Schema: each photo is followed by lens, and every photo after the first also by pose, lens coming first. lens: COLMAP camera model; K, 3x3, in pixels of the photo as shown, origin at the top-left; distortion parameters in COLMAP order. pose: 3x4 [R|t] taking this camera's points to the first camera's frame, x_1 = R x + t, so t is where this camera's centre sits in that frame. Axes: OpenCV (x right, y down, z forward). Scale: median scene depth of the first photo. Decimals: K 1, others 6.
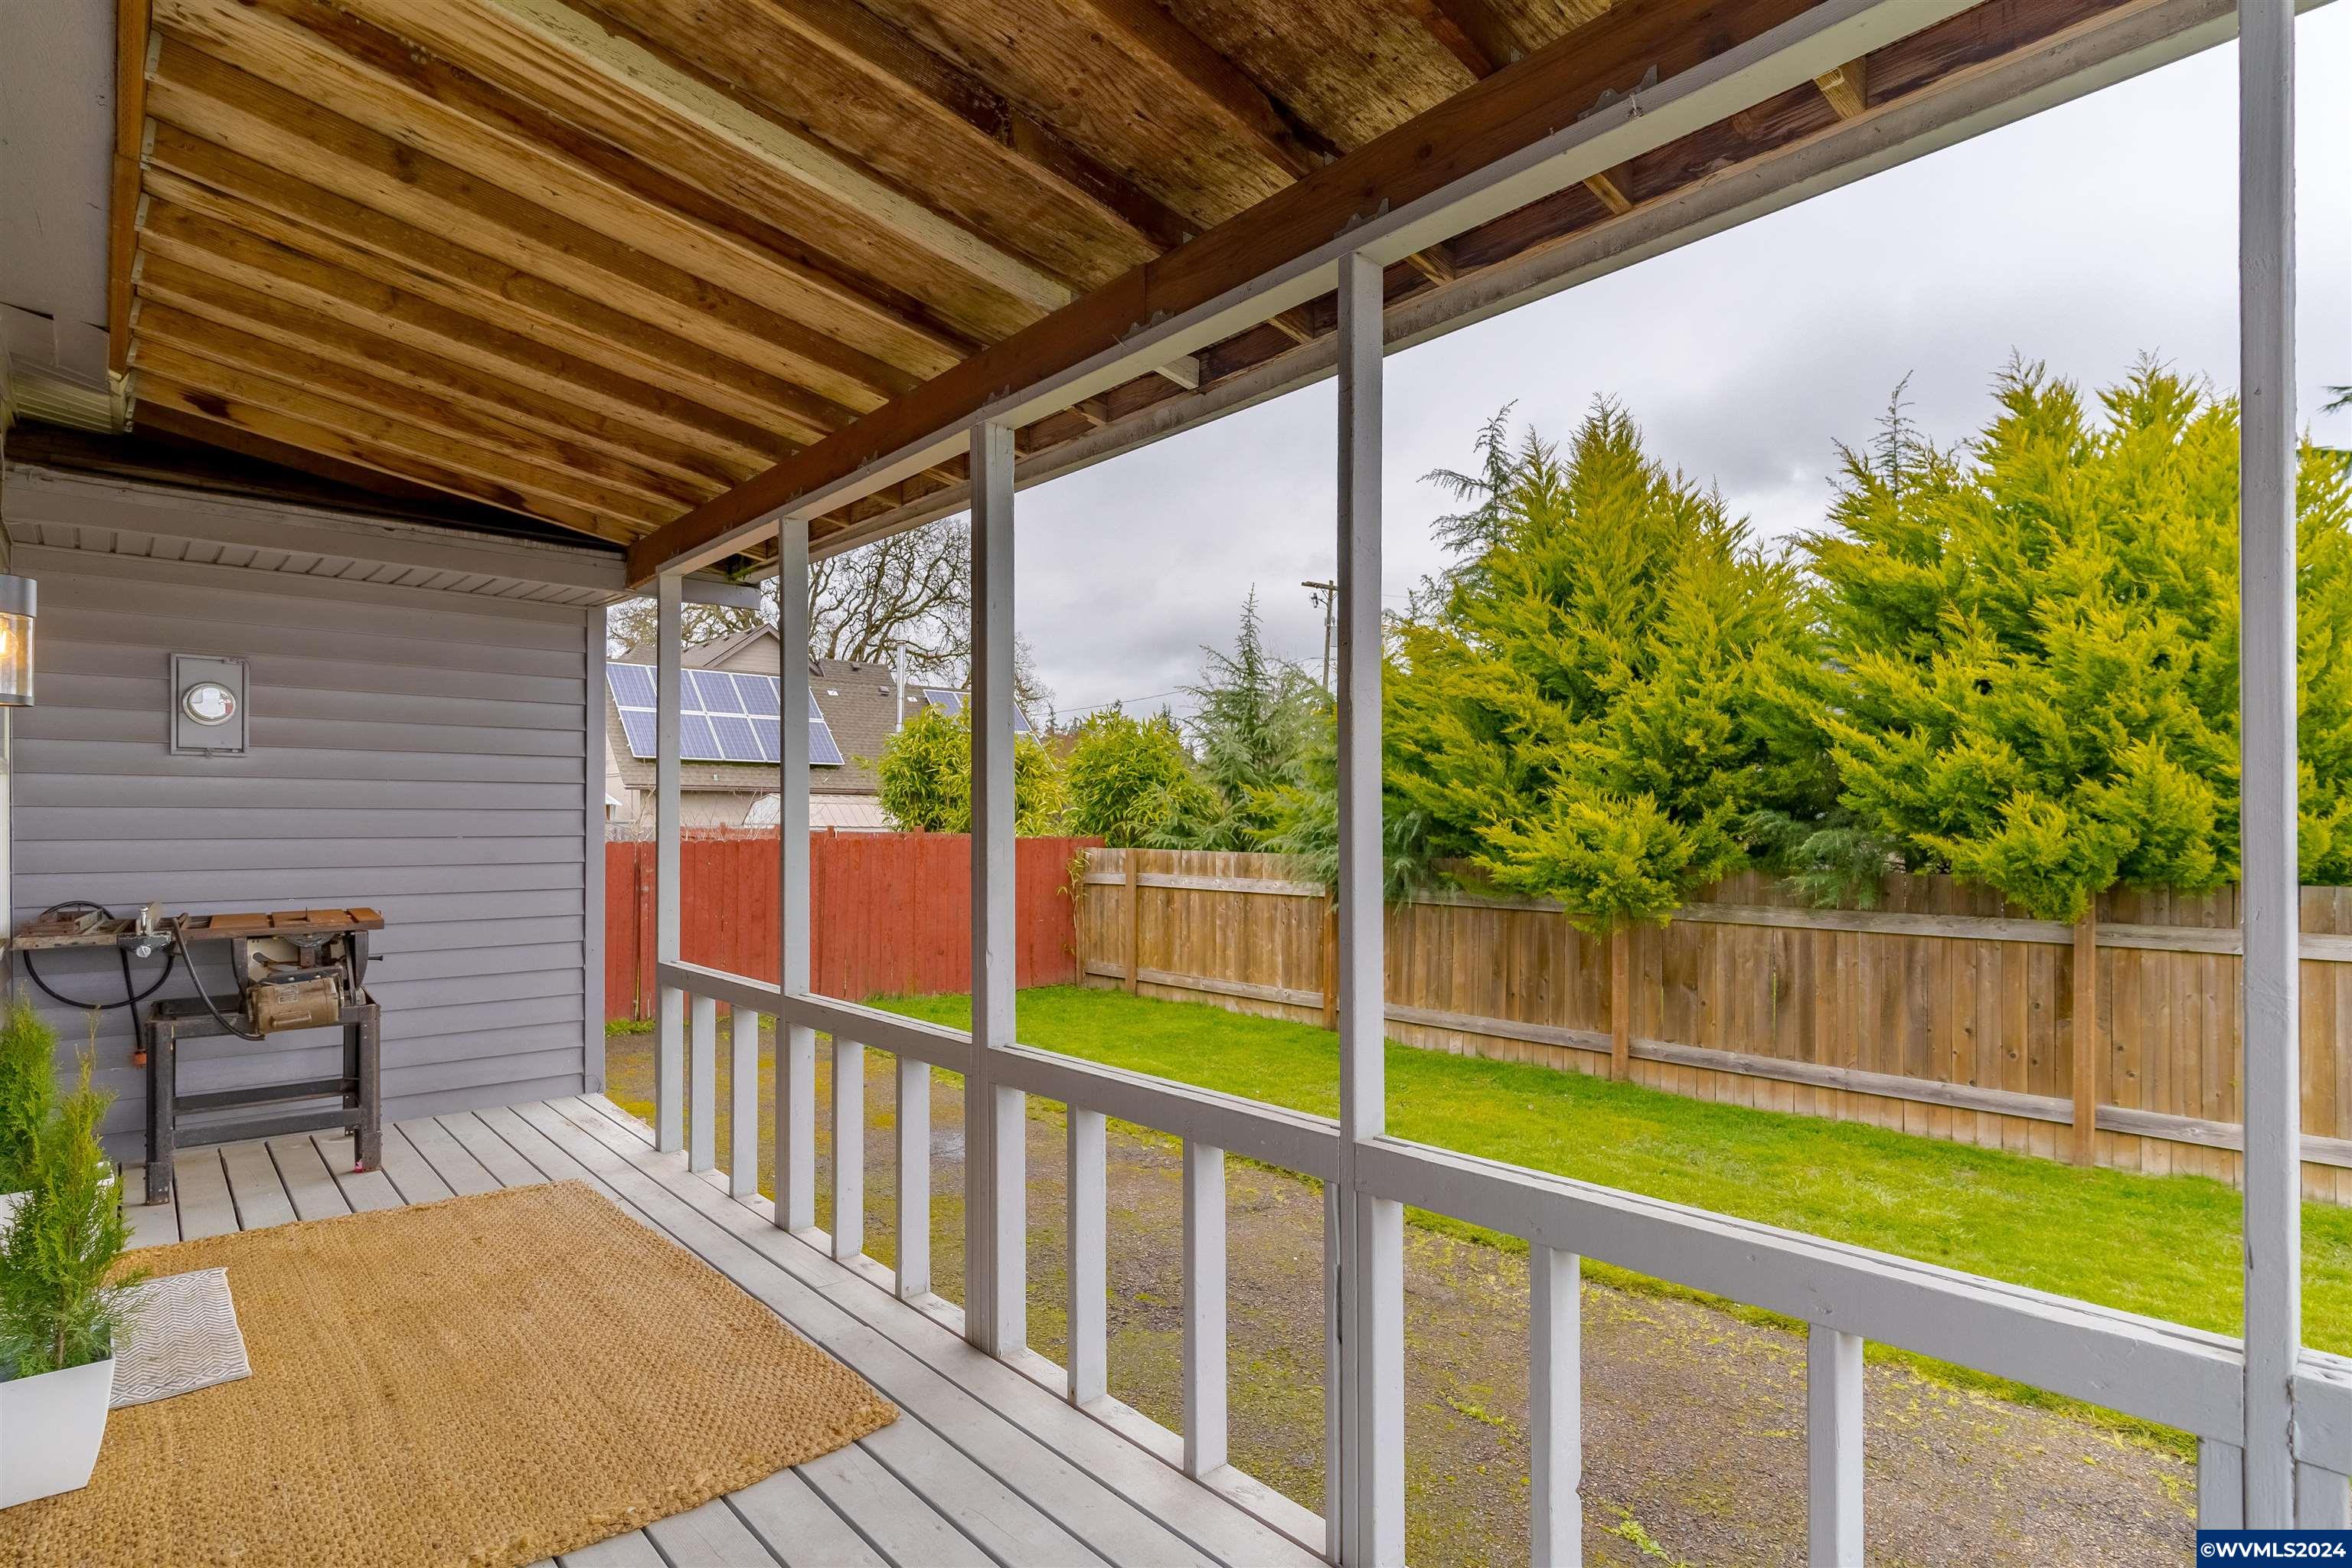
lens RADIAL K [[1157.9, 0, 1135.9], [0, 1157.9, 832.6], [0, 0, 1]] dist [0.000522, 0.000247]
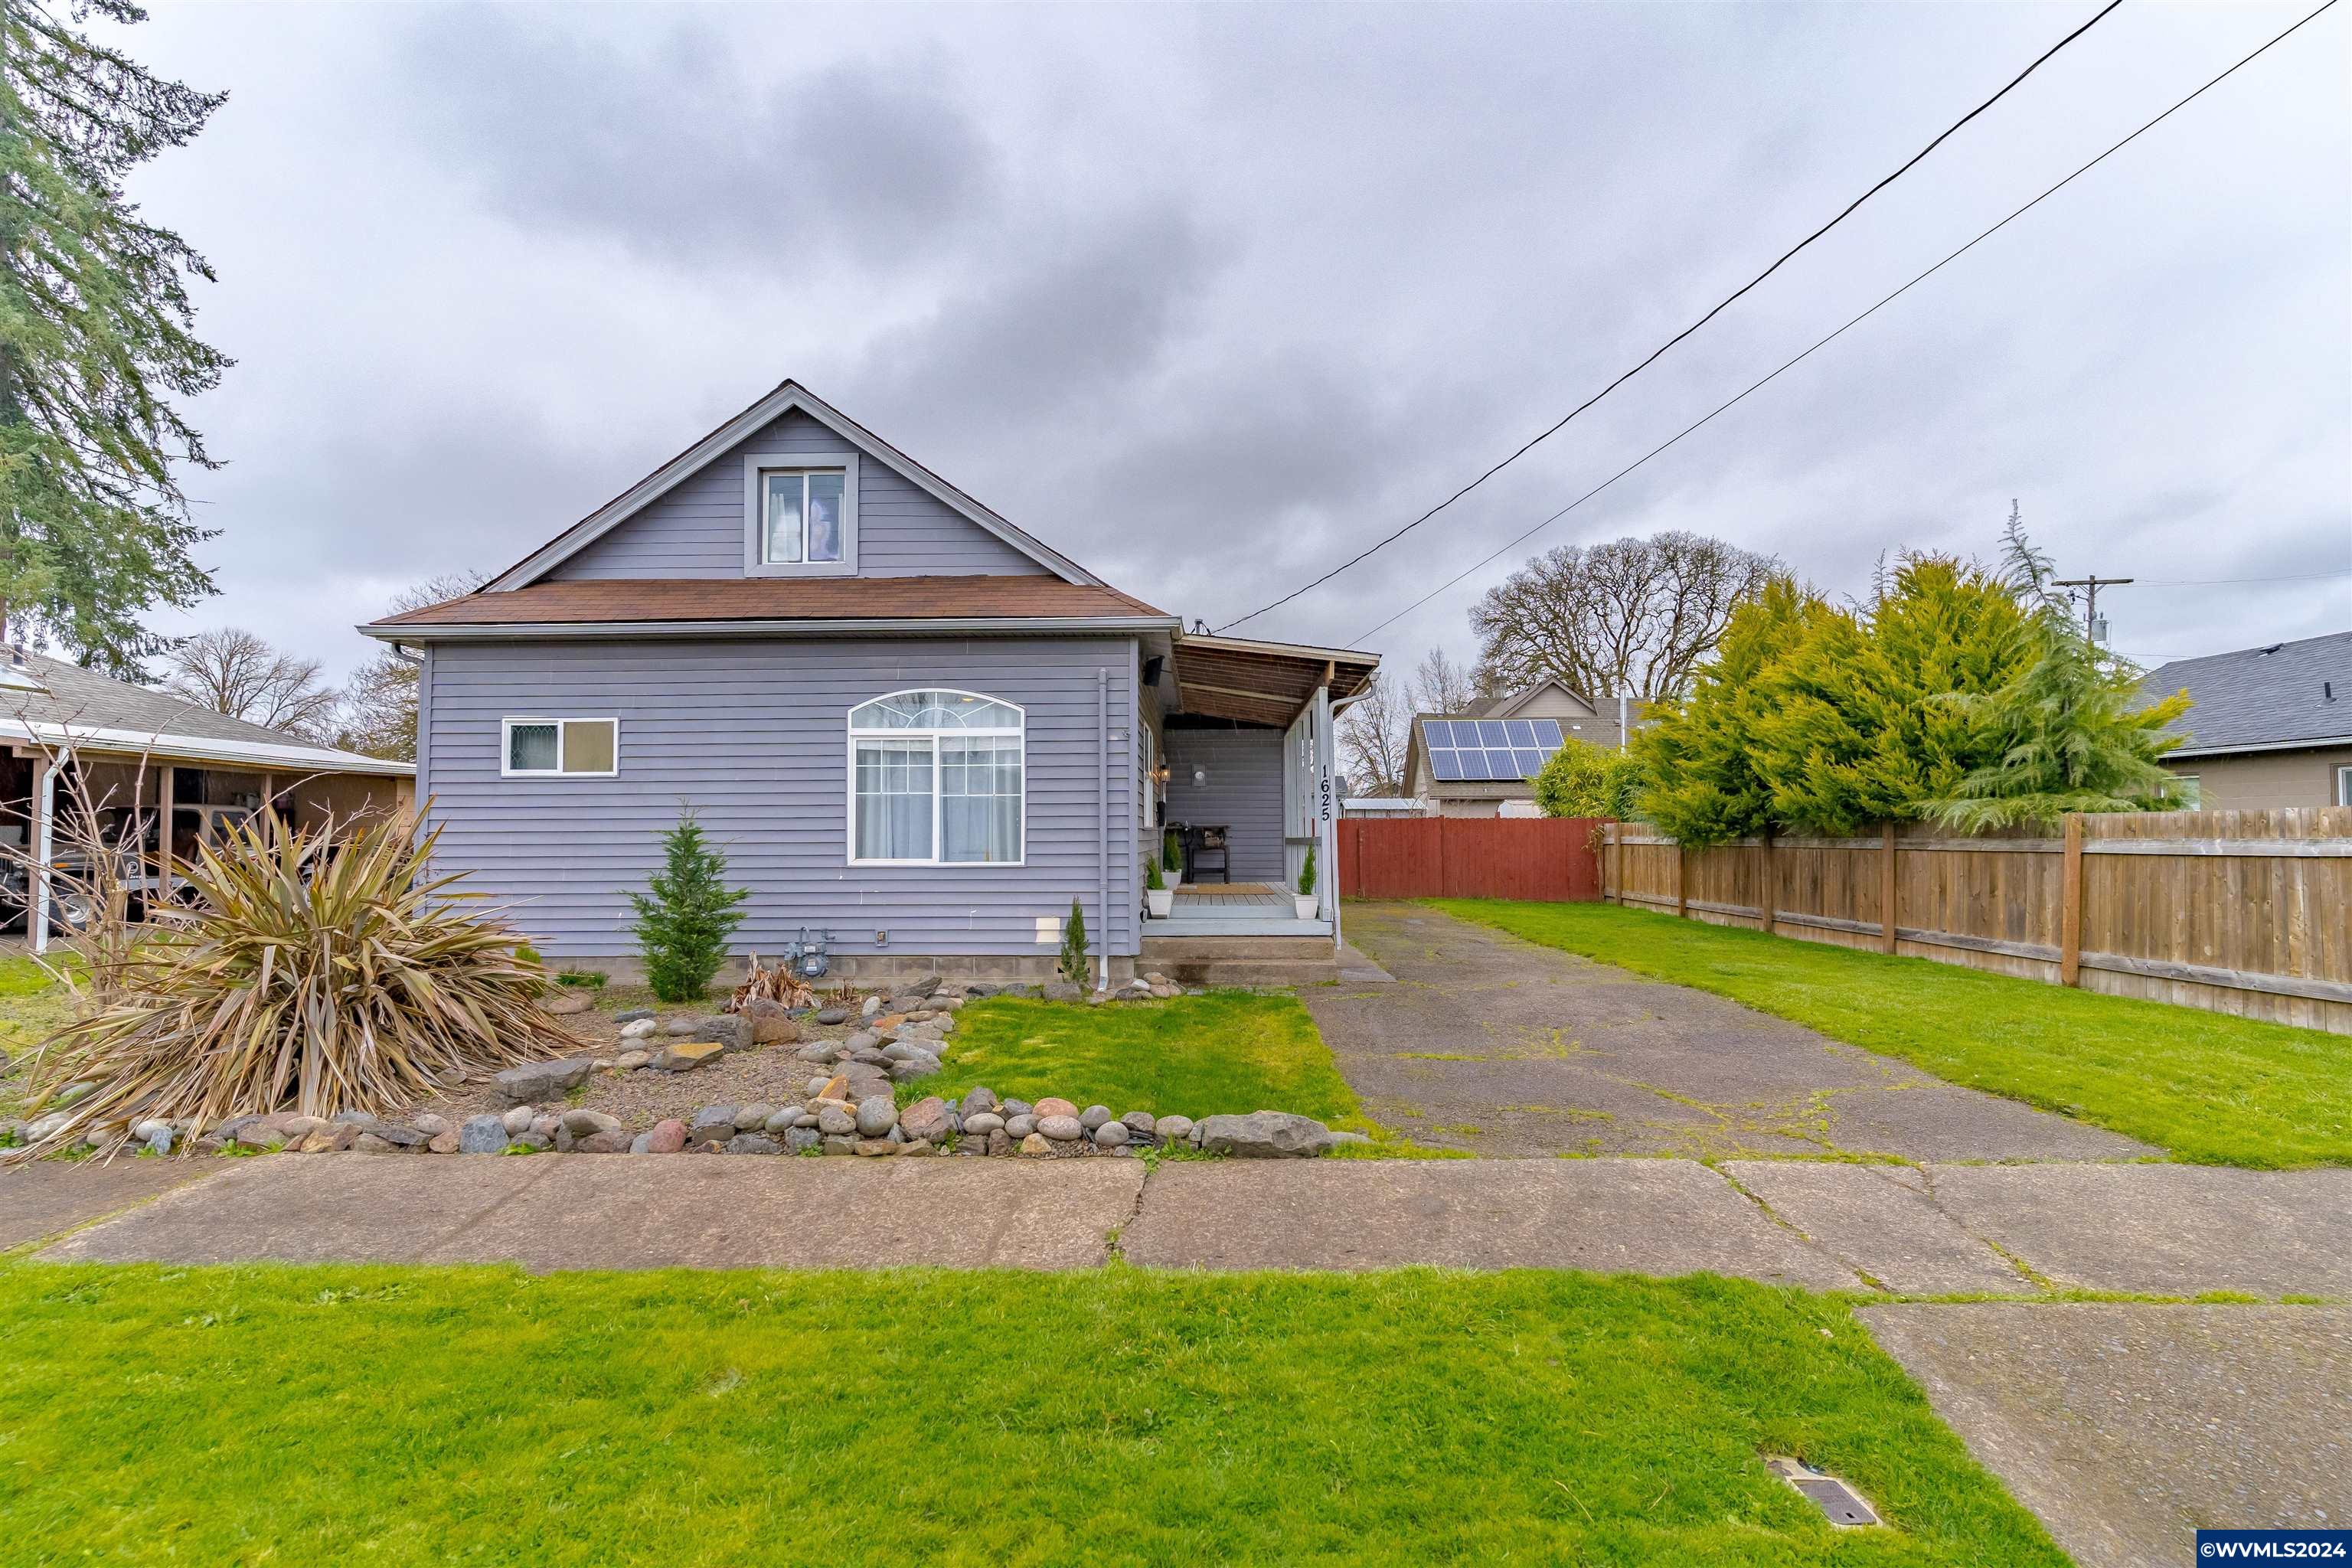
lens RADIAL K [[1095.6, 0, 1176.0], [0, 1095.6, 784.0], [0, 0, 1]] dist [0.001048, 0.000232]
pose [[0.739326, -0.035431, -0.672415, 1.082957], [-0.001348, 0.998535, -0.054097, 0.080125], [0.673346, 0.040901, 0.738195, -1.189472]]
